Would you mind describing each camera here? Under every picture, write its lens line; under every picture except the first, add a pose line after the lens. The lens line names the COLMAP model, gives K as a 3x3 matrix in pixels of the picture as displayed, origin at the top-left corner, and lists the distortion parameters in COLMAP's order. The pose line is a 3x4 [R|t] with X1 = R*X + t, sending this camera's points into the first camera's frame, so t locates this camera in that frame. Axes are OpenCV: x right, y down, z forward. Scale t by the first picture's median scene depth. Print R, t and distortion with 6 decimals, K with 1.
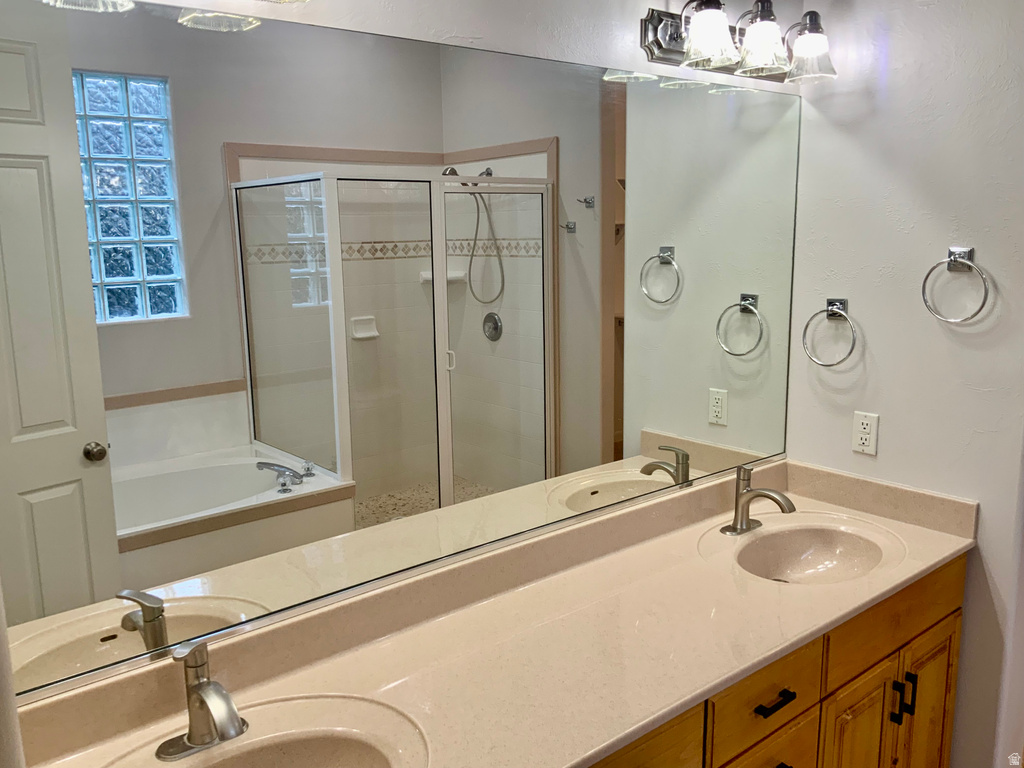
lens RADIAL K [[844.6, 0, 505.2], [0, 844.6, 381.6], [0, 0, 1]] dist [0.109001, -0.213800]
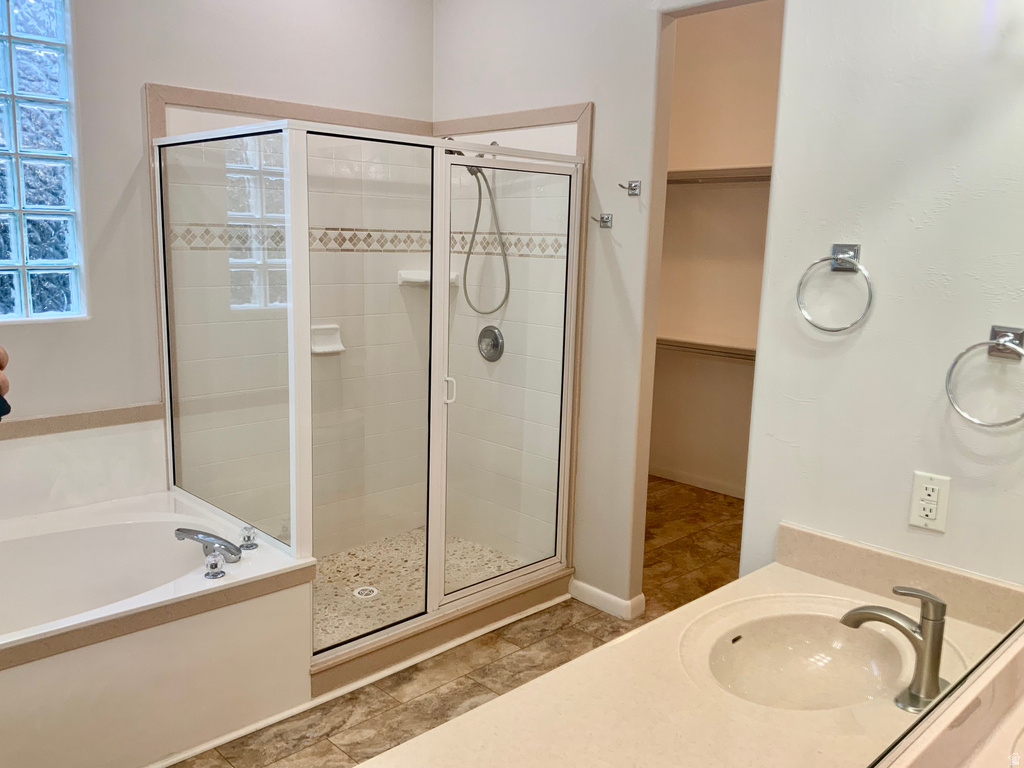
lens RADIAL K [[843.8, 0, 514.5], [0, 843.8, 389.5], [0, 0, 1]] dist [0.093783, -0.175440]
pose [[0.995450, 0.031413, 0.089955, -0.071108], [-0.031623, 0.999499, 0.000911, -0.027293], [-0.089881, -0.003751, 0.995945, 0.244583]]
